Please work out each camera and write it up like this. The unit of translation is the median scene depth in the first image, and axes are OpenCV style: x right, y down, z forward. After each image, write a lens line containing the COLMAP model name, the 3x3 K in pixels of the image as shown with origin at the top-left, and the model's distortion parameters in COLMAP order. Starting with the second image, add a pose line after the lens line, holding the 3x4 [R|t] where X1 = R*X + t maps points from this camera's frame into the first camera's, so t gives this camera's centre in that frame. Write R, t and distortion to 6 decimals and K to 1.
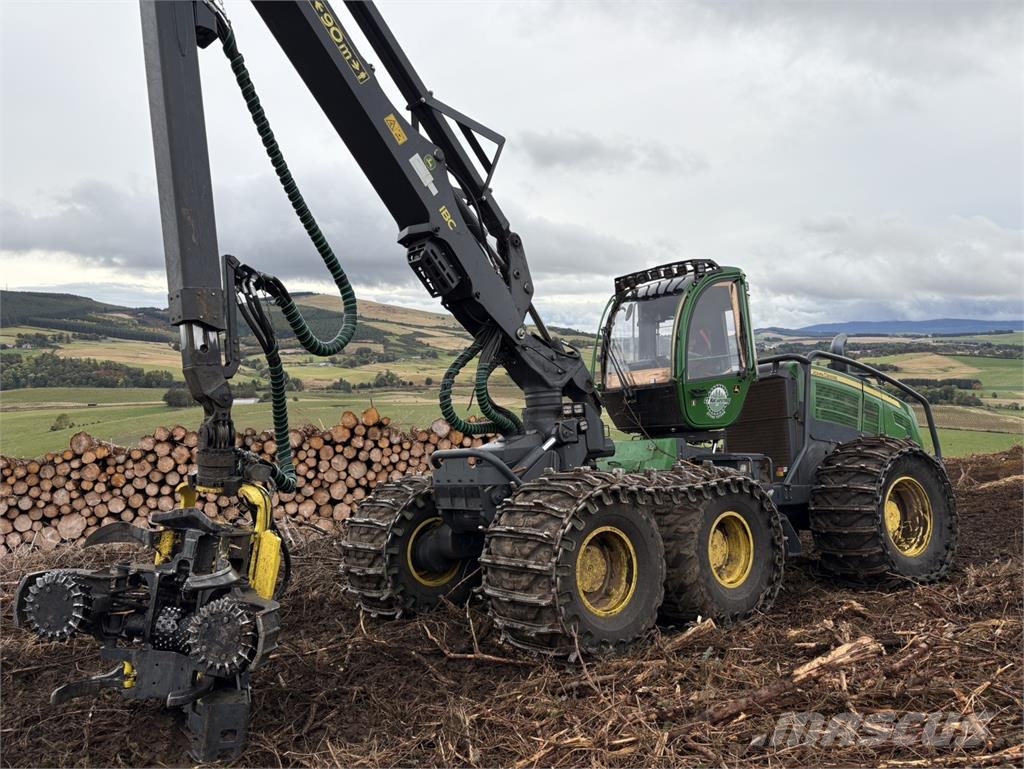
lens RADIAL K [[770.2, 0, 512.1], [0, 770.2, 383.9], [0, 0, 1]] dist [0.048211, -0.047630]
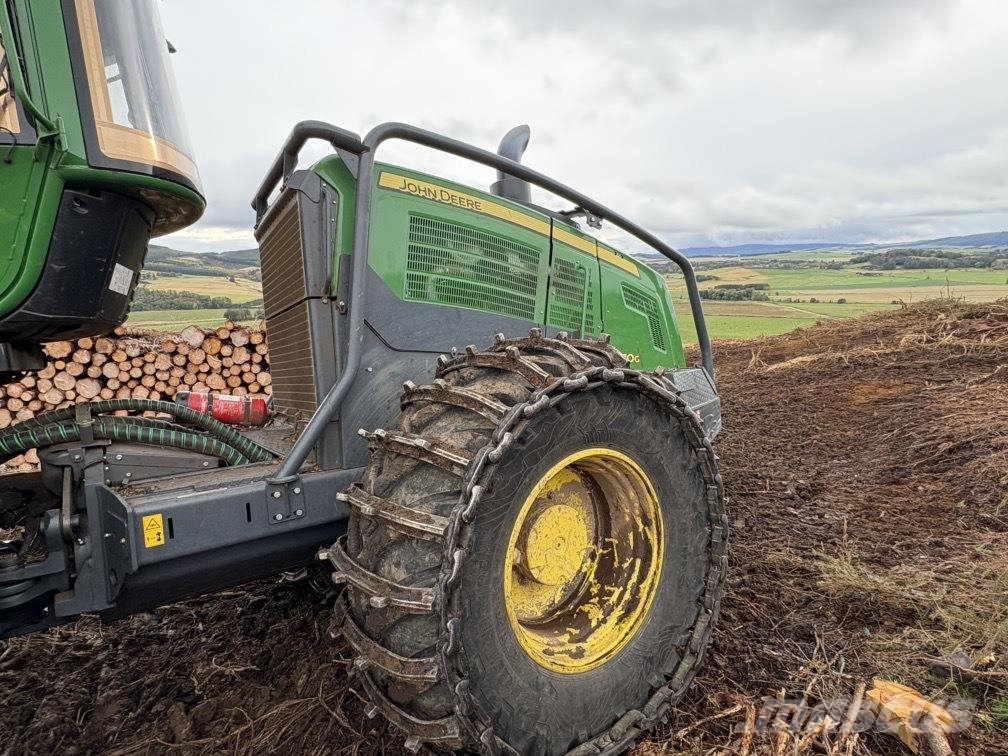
lens RADIAL K [[509.9, 0, 501.7], [0, 509.9, 379.4], [0, 0, 1]] dist [0.004703, -0.002505]
pose [[0.997217, -0.045860, 0.058787, 0.469472], [0.035864, 0.986295, 0.161047, 0.050061], [-0.065367, -0.158491, 0.985194, 0.802463]]
